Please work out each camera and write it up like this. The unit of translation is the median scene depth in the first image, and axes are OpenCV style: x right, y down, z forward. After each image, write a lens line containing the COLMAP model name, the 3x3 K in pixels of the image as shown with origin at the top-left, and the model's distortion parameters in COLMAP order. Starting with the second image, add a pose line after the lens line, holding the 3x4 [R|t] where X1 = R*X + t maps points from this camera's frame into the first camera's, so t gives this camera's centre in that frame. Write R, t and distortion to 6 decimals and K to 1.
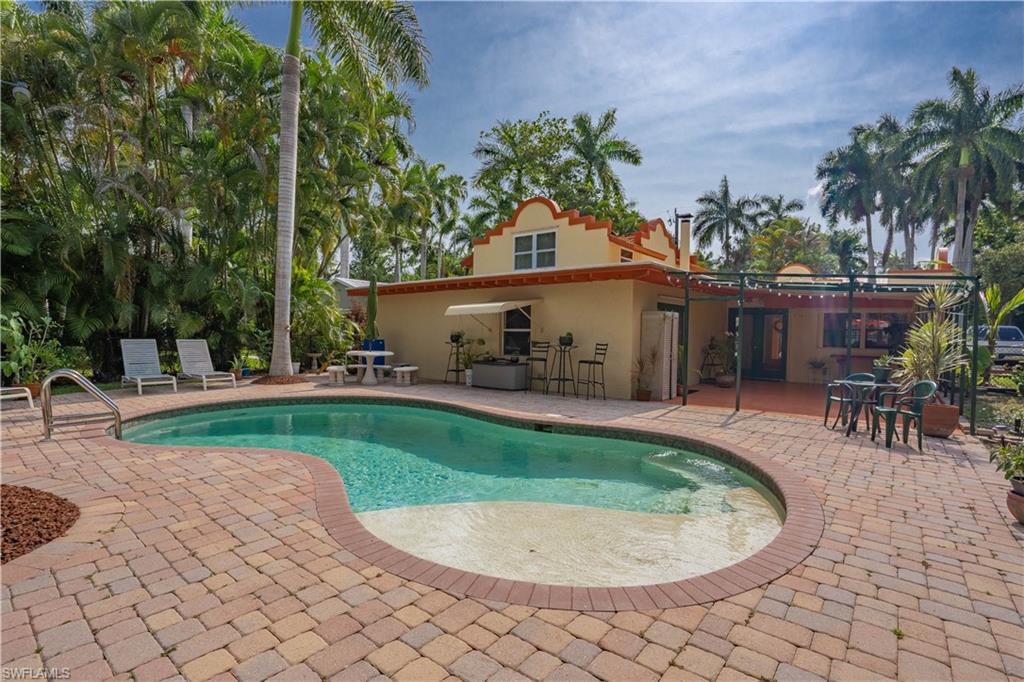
lens RADIAL K [[493.5, 0, 516.5], [0, 493.5, 334.5], [0, 0, 1]] dist [-0.028283, 0.000115]
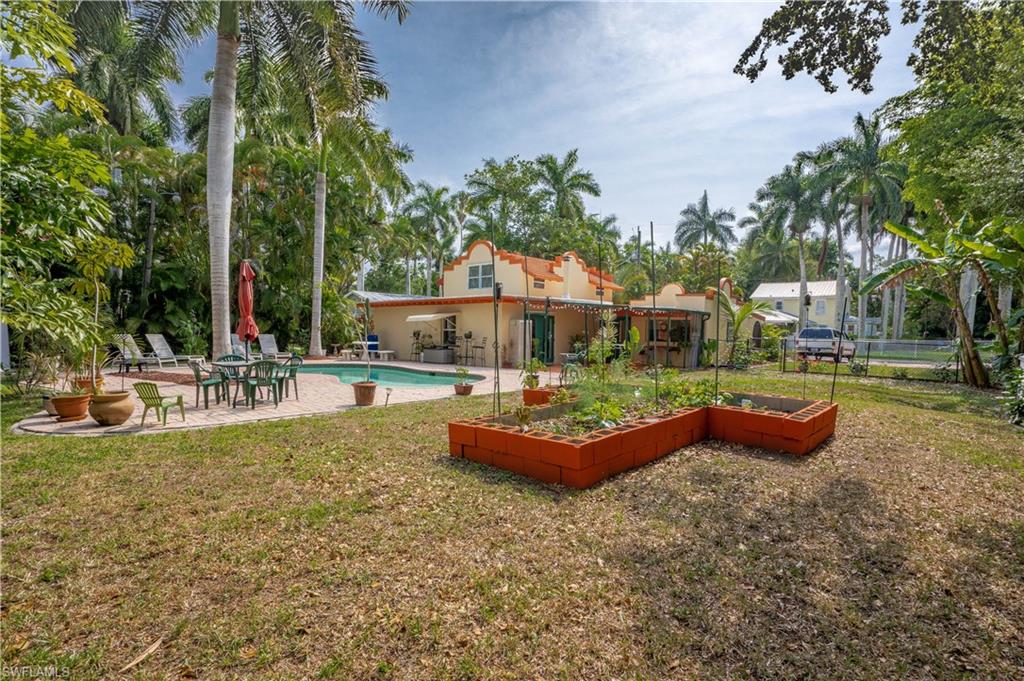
lens RADIAL K [[480.0, 0, 511.7], [0, 480.0, 337.0], [0, 0, 1]] dist [-0.015958, 0.000257]
pose [[0.998784, 0.004146, -0.049132, 0.226861], [-0.003691, 0.999949, 0.009350, -0.000153], [0.049168, -0.009158, 0.998749, -0.503502]]
